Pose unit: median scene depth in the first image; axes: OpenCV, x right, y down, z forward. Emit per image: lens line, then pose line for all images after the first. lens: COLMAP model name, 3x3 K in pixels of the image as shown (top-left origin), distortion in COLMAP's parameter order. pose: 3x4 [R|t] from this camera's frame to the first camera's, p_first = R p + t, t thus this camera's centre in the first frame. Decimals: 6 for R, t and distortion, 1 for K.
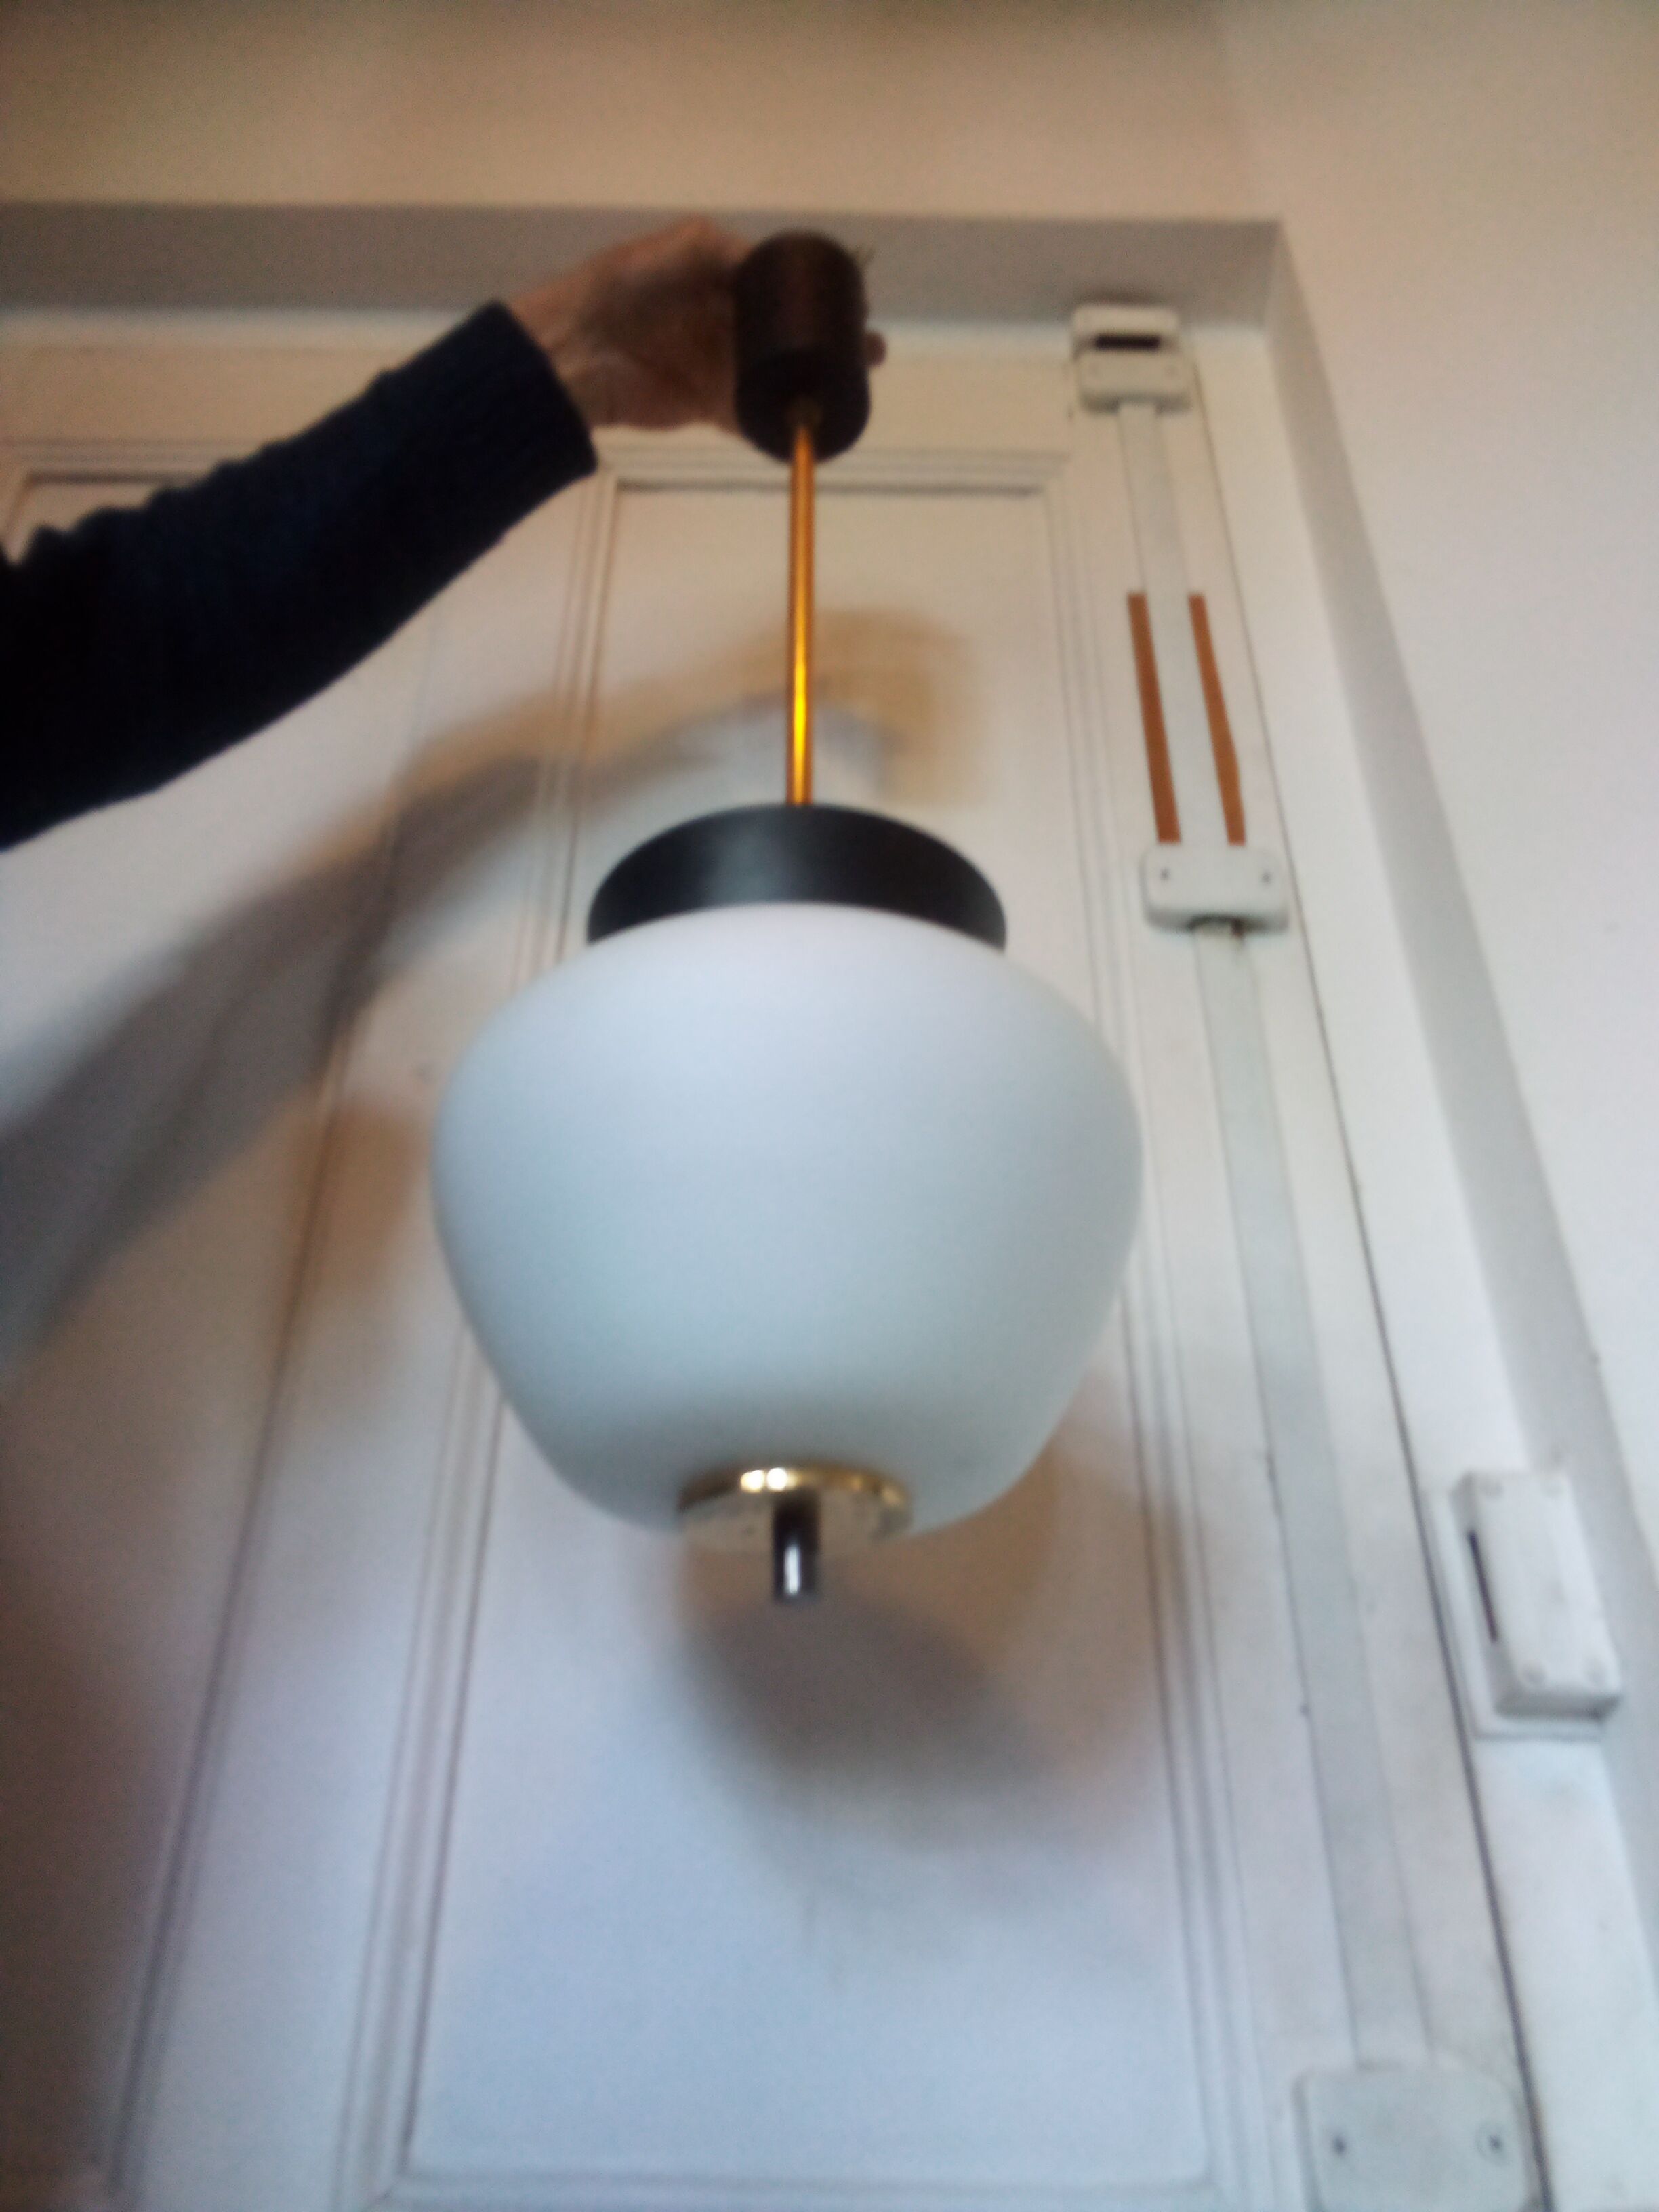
lens RADIAL K [[1663.2, 0, 822.8], [0, 1663.2, 1097.4], [0, 0, 1]] dist [-0.014180, -0.027903]
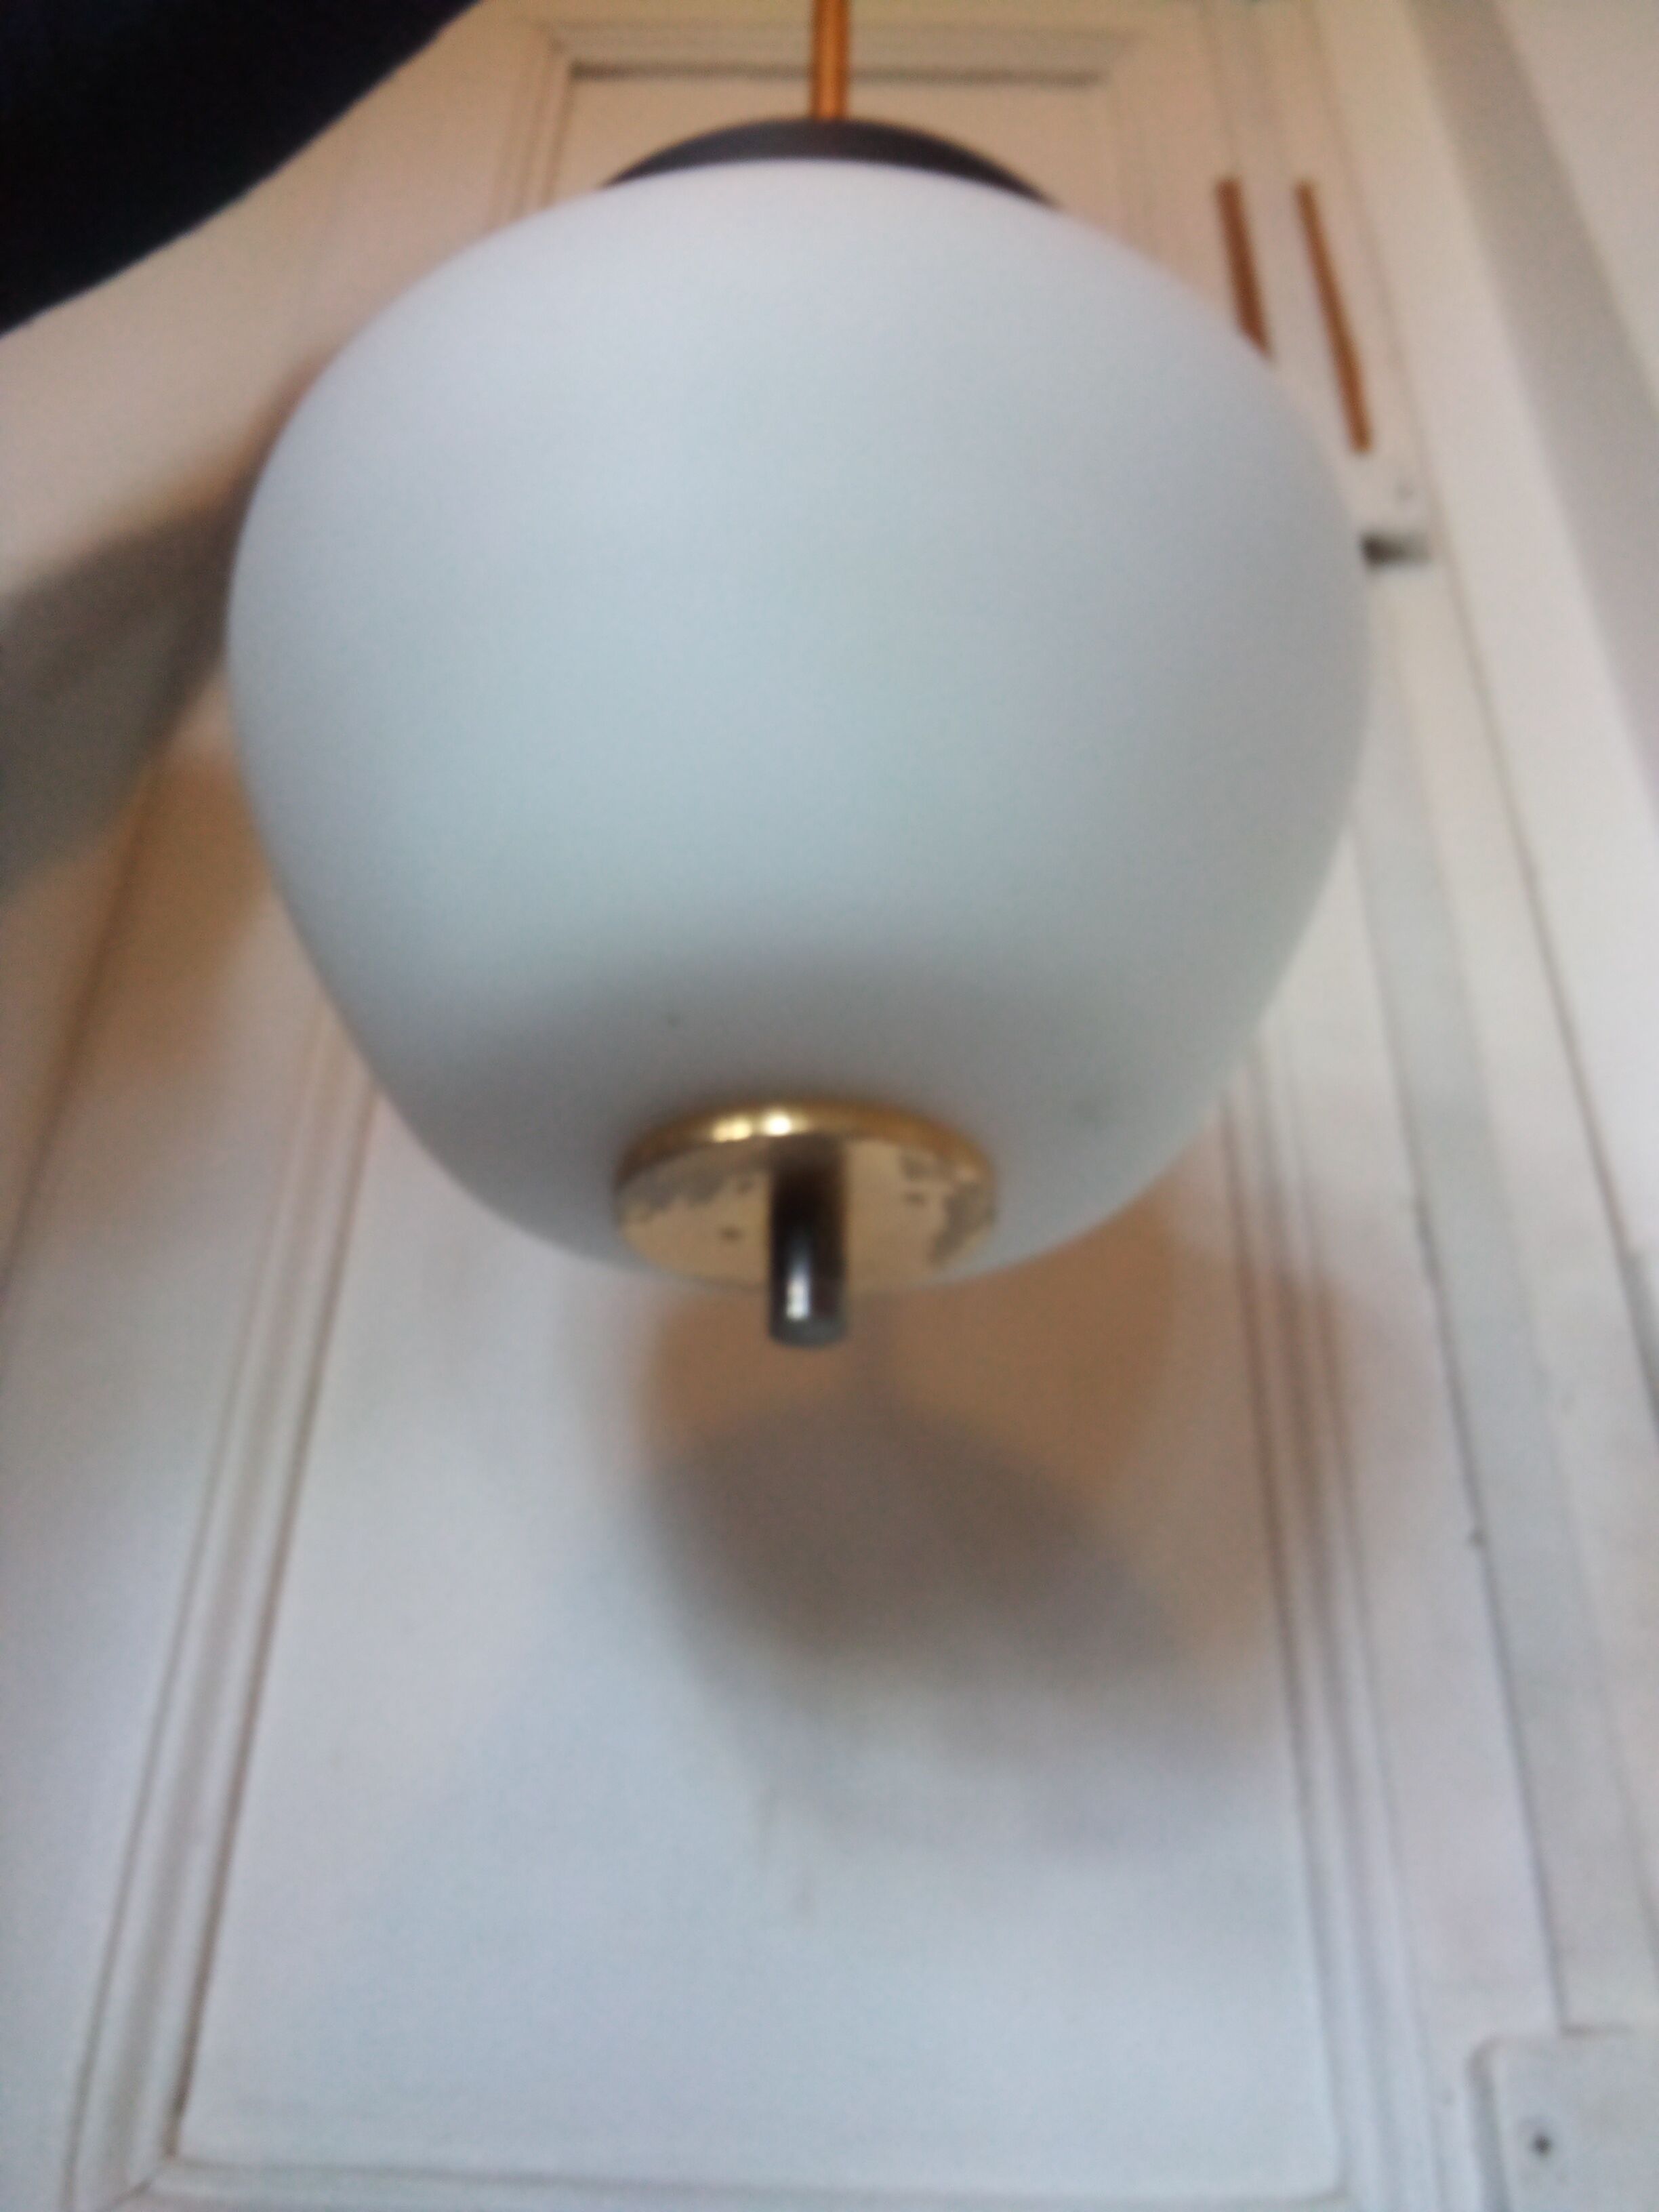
lens RADIAL K [[1663.2, 0, 833.3], [0, 1663.2, 1107.5], [0, 0, 1]] dist [-0.014180, -0.027903]
pose [[0.997573, -0.023290, -0.065615, 0.063149], [0.026843, 0.998191, 0.053804, 0.132939], [0.064243, -0.055434, 0.996393, 0.268547]]
